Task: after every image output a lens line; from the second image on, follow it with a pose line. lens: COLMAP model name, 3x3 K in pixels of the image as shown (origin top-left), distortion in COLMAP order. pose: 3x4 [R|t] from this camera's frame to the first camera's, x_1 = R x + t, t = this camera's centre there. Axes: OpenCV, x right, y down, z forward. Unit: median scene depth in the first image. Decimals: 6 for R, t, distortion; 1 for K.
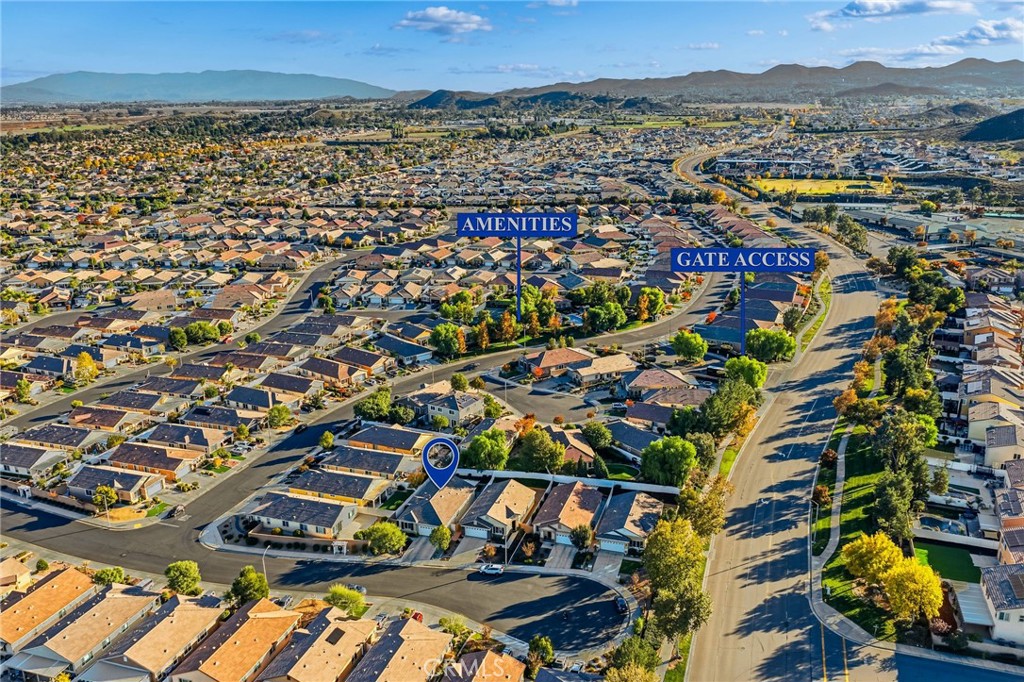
lens RADIAL K [[851.4, 0, 512.0], [0, 851.4, 341.0], [0, 0, 1]] dist [0.006188, -0.006301]
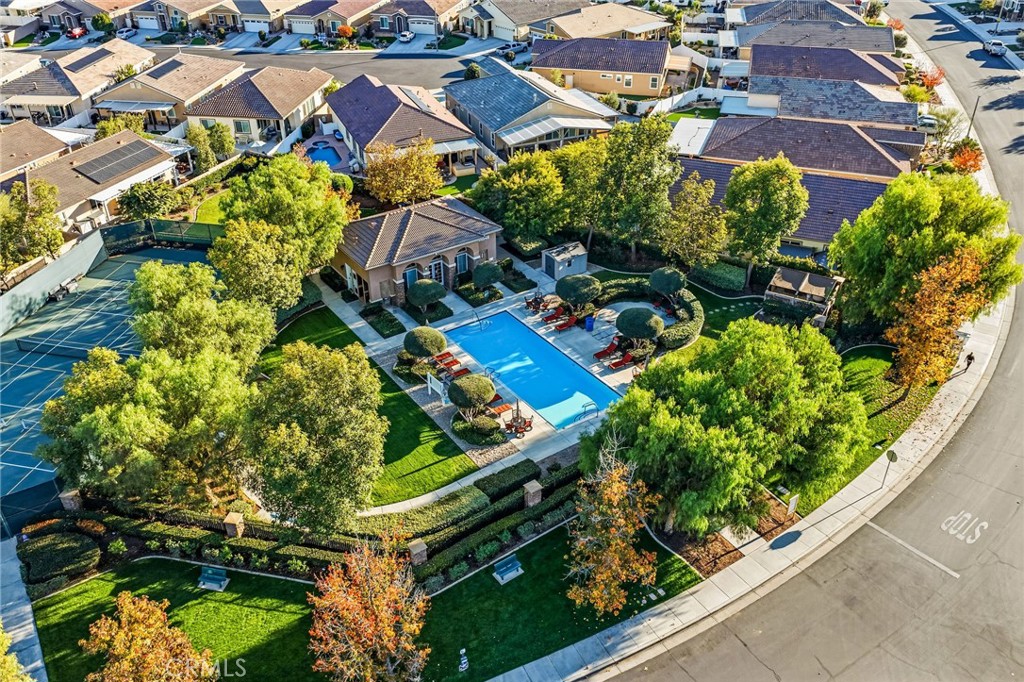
lens RADIAL K [[851.4, 0, 512.0], [0, 851.4, 341.0], [0, 0, 1]] dist [0.006188, -0.006301]
pose [[0.996099, -0.046034, 0.075279, 0.043358], [0.023474, 0.960630, 0.276836, -0.060210], [-0.085059, -0.273989, 0.957964, 0.613724]]
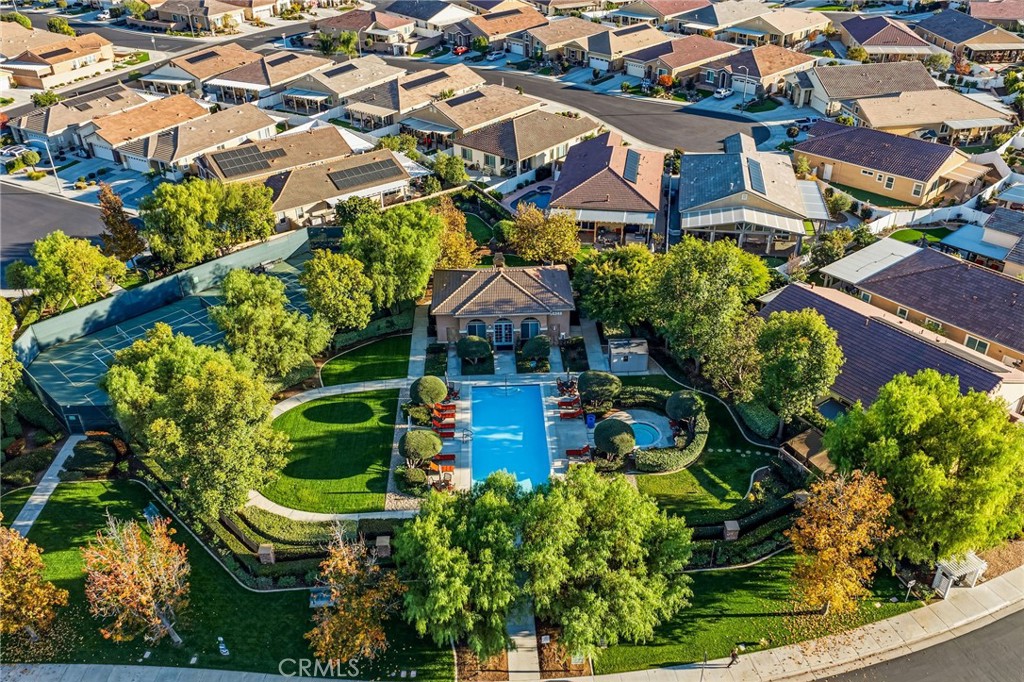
lens RADIAL K [[851.4, 0, 512.0], [0, 851.4, 341.0], [0, 0, 1]] dist [0.006188, -0.006301]
pose [[0.890319, 0.234461, -0.390333, 0.111125], [-0.122091, 0.948773, 0.291418, -0.078001], [0.438664, -0.211799, 0.873336, 0.618805]]
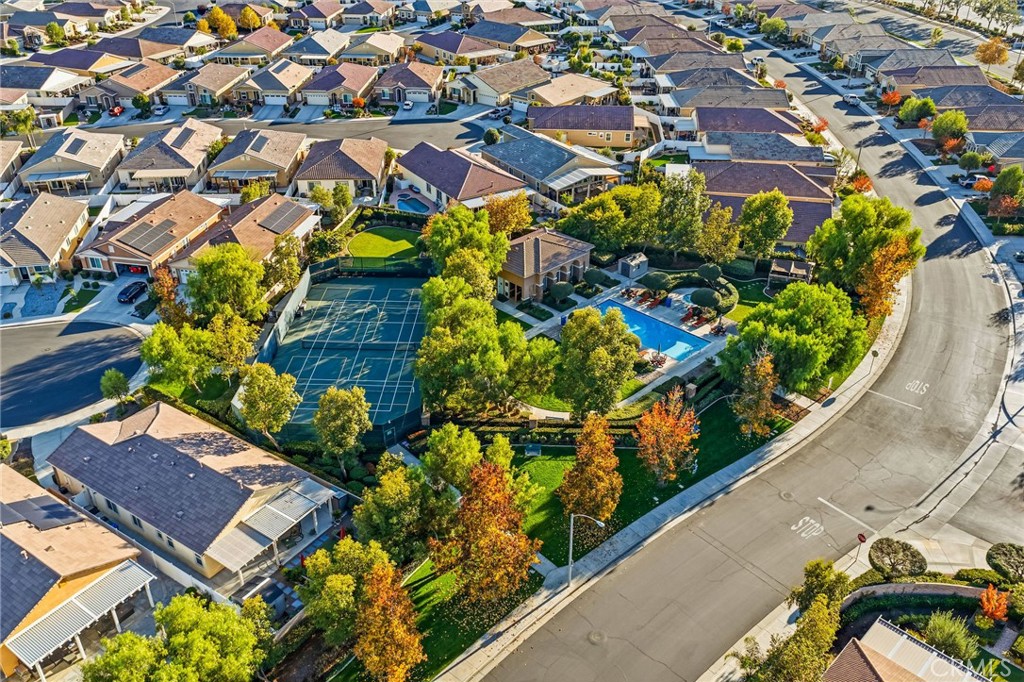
lens RADIAL K [[851.4, 0, 512.0], [0, 851.4, 341.0], [0, 0, 1]] dist [0.006188, -0.006301]
pose [[0.963216, -0.122882, 0.238989, -0.028968], [0.062033, 0.966982, 0.247179, -0.071359], [-0.261472, -0.223262, 0.939035, 0.547234]]
